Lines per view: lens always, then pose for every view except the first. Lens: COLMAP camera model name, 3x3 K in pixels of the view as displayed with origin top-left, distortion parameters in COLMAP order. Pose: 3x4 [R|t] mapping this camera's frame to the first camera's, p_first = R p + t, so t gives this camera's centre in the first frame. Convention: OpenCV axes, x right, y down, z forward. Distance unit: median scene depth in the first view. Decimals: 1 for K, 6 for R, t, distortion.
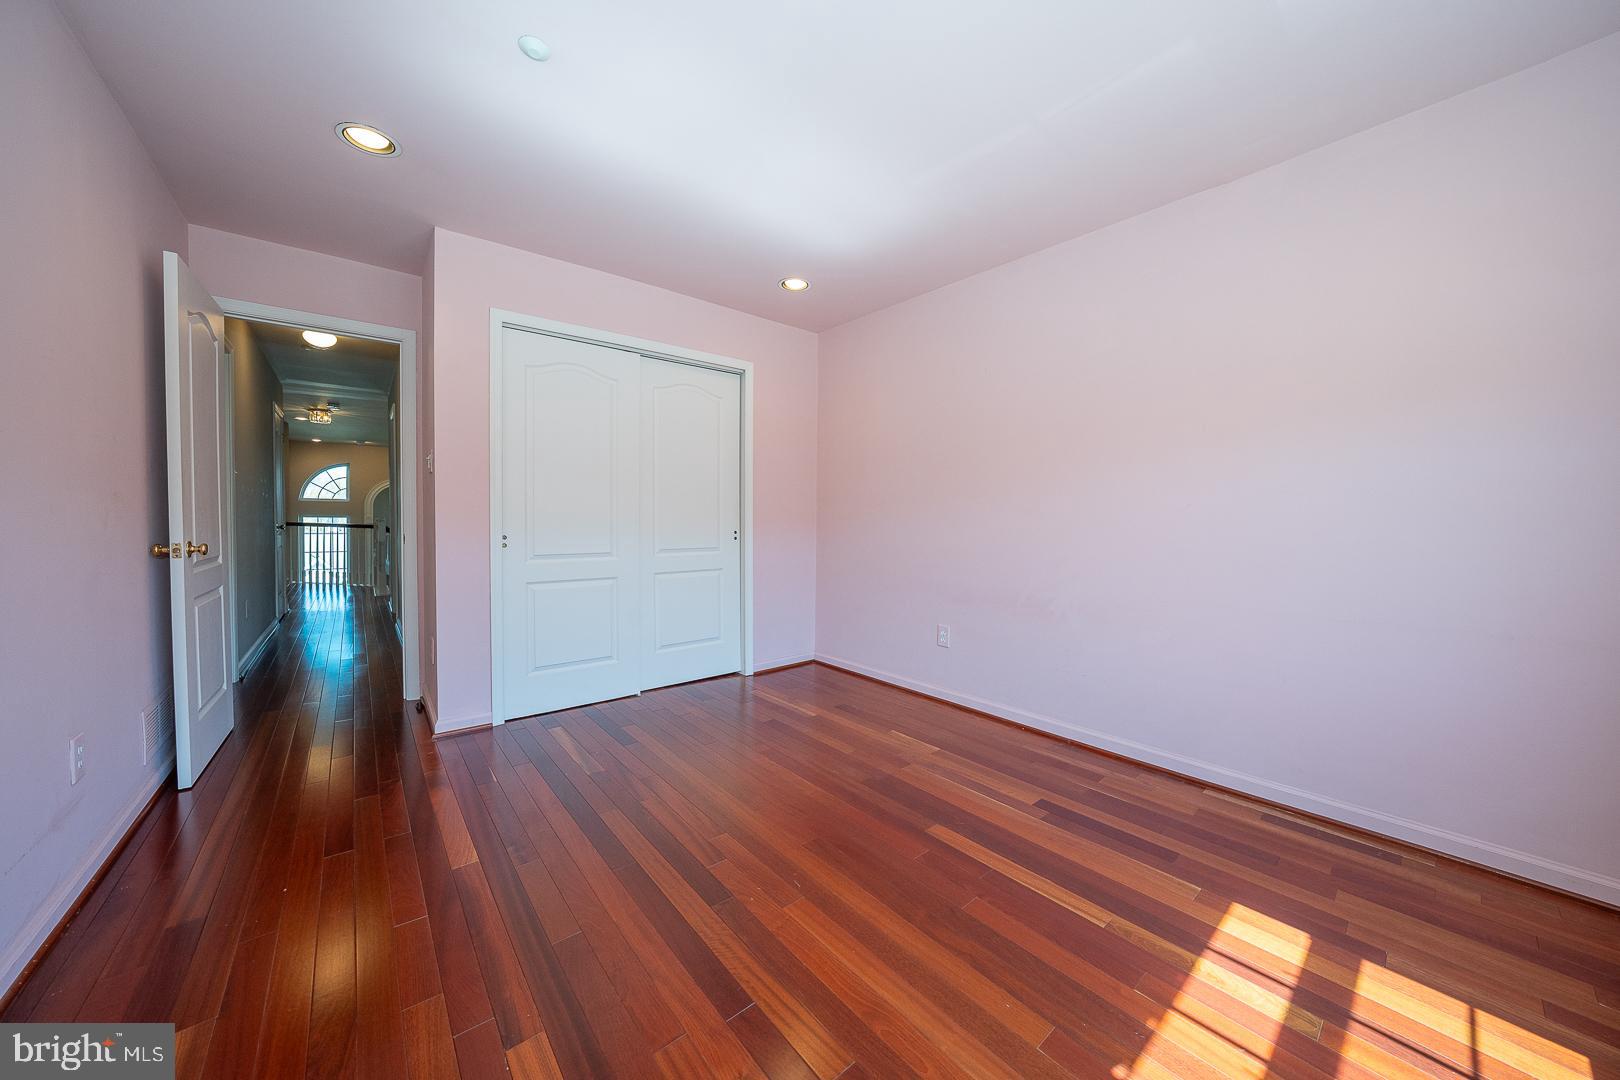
lens RADIAL K [[554.8, 0, 819.0], [0, 554.8, 535.2], [0, 0, 1]] dist [-0.020248, 0.002606]
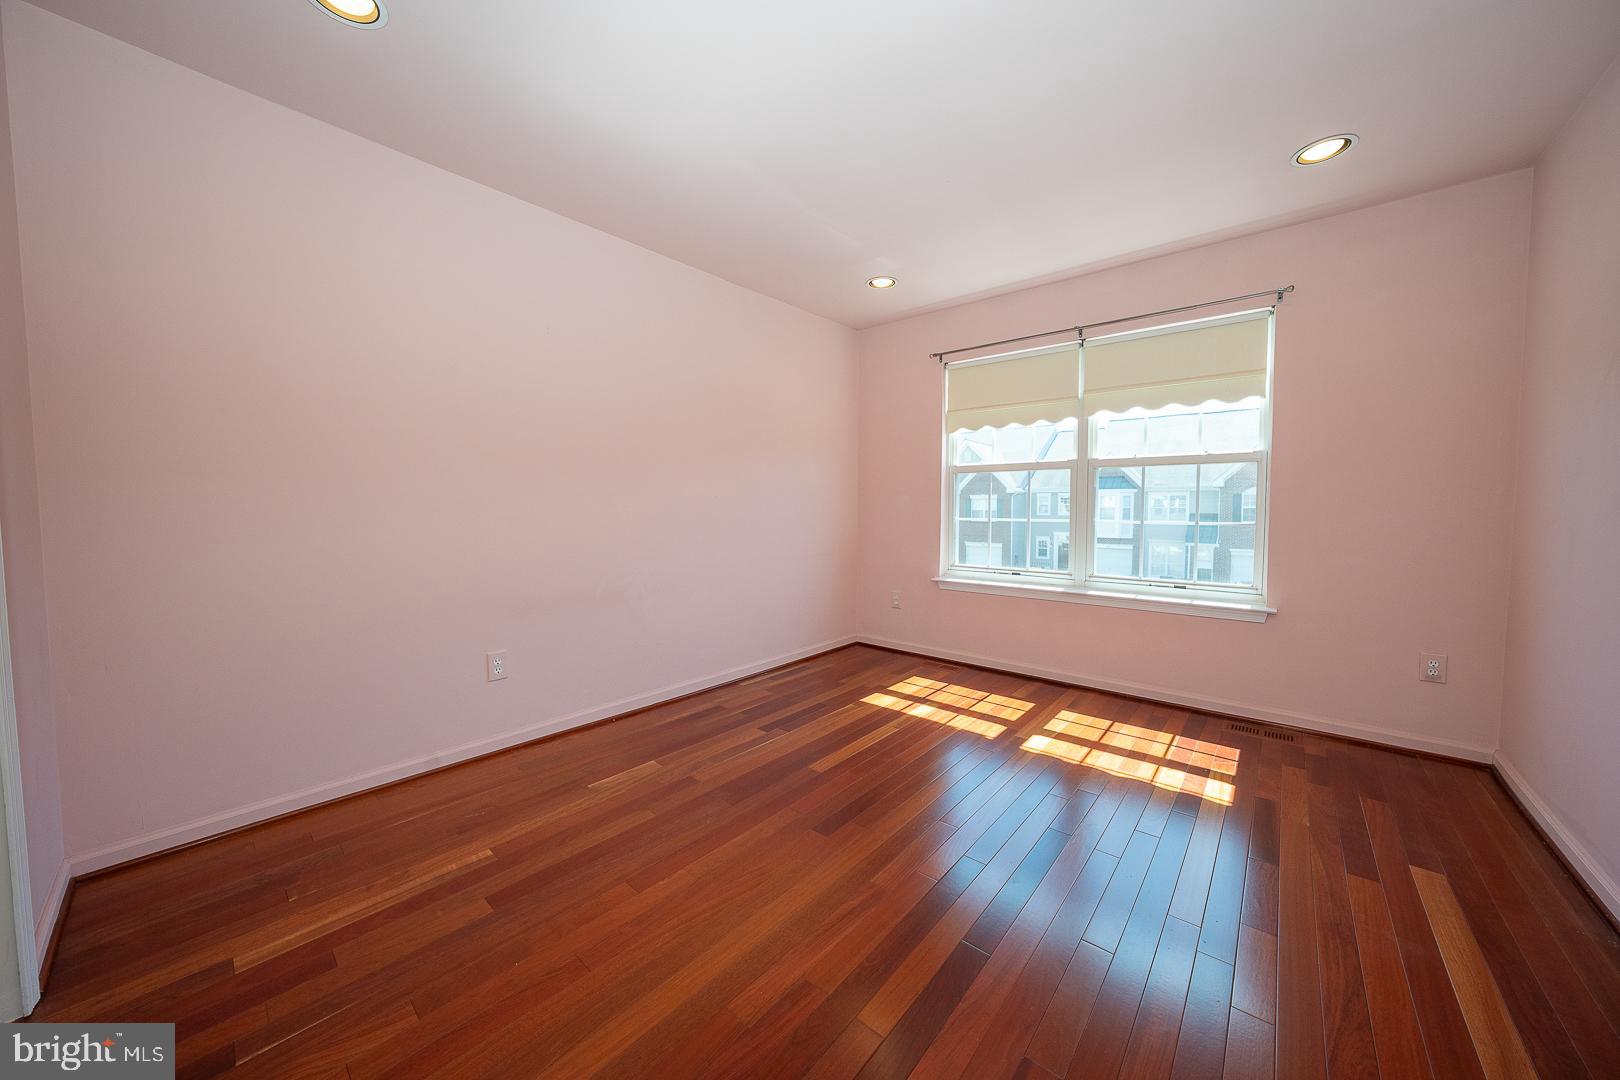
lens RADIAL K [[554.8, 0, 818.4], [0, 554.8, 532.5], [0, 0, 1]] dist [-0.020248, 0.002606]
pose [[-0.166286, -0.046598, 0.984976, -0.842112], [0.025916, 0.998331, 0.051605, -0.022034], [-0.985737, 0.034108, -0.164801, 1.078391]]
